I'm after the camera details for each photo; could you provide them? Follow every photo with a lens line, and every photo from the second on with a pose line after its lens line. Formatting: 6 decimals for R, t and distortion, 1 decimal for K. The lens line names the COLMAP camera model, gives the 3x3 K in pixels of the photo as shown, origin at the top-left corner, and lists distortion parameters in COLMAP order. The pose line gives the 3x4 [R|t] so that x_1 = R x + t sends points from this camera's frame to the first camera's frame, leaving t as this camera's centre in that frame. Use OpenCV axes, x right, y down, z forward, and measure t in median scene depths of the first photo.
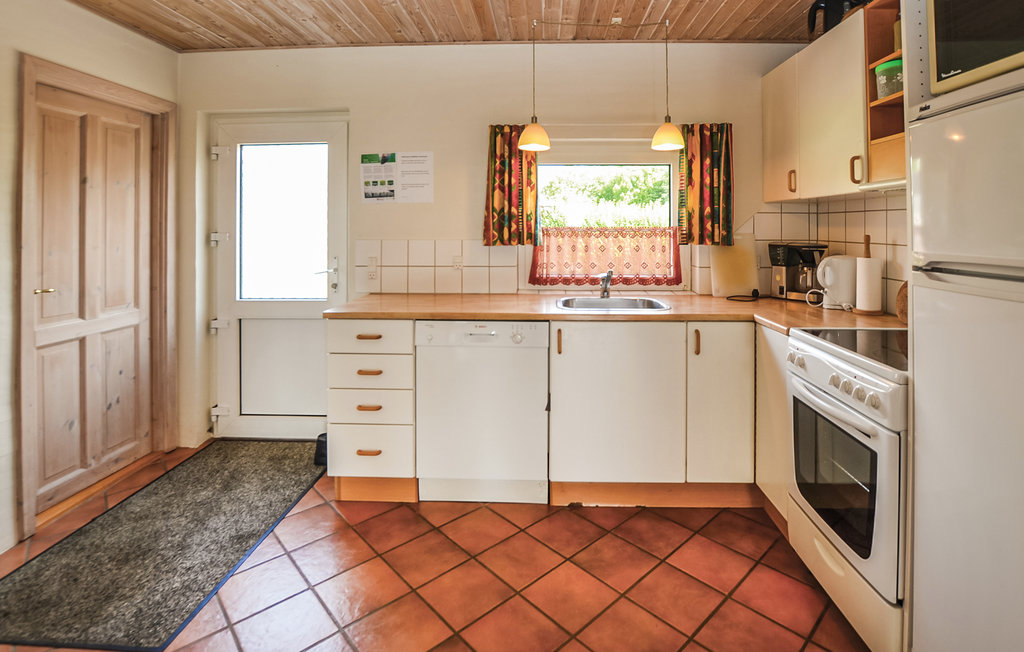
lens RADIAL K [[500.9, 0, 524.2], [0, 500.9, 325.1], [0, 0, 1]] dist [0.000050, 0.000518]
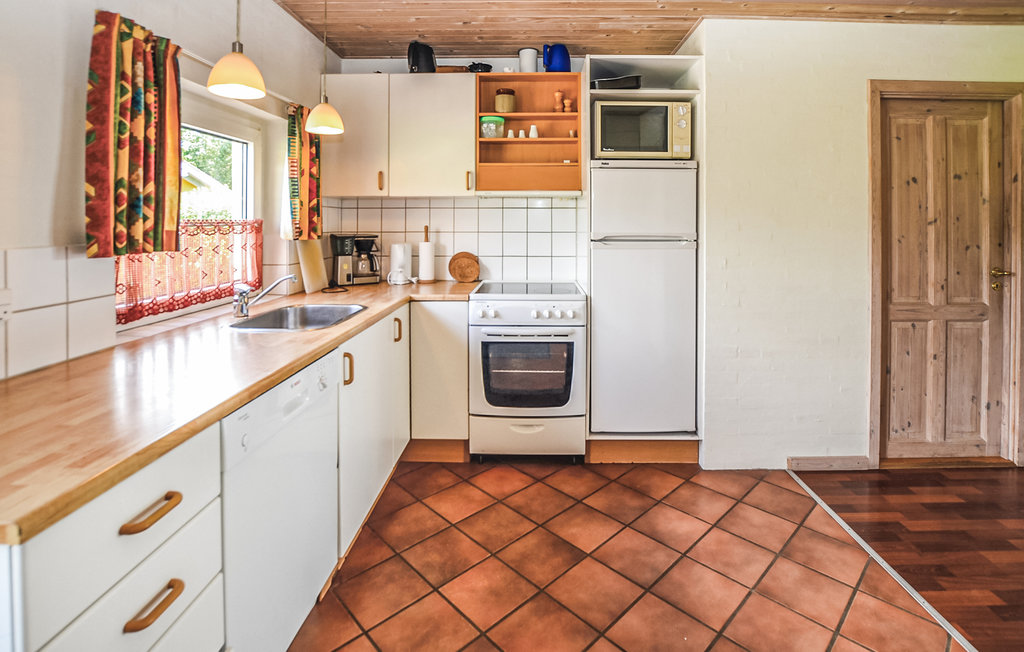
lens RADIAL K [[500.9, 0, 524.2], [0, 500.9, 325.1], [0, 0, 1]] dist [0.000050, 0.000518]
pose [[-0.035693, -0.203444, 0.978436, -0.691346], [0.191773, 0.959470, 0.206496, -0.141459], [-0.980790, 0.195008, 0.004769, 0.733273]]
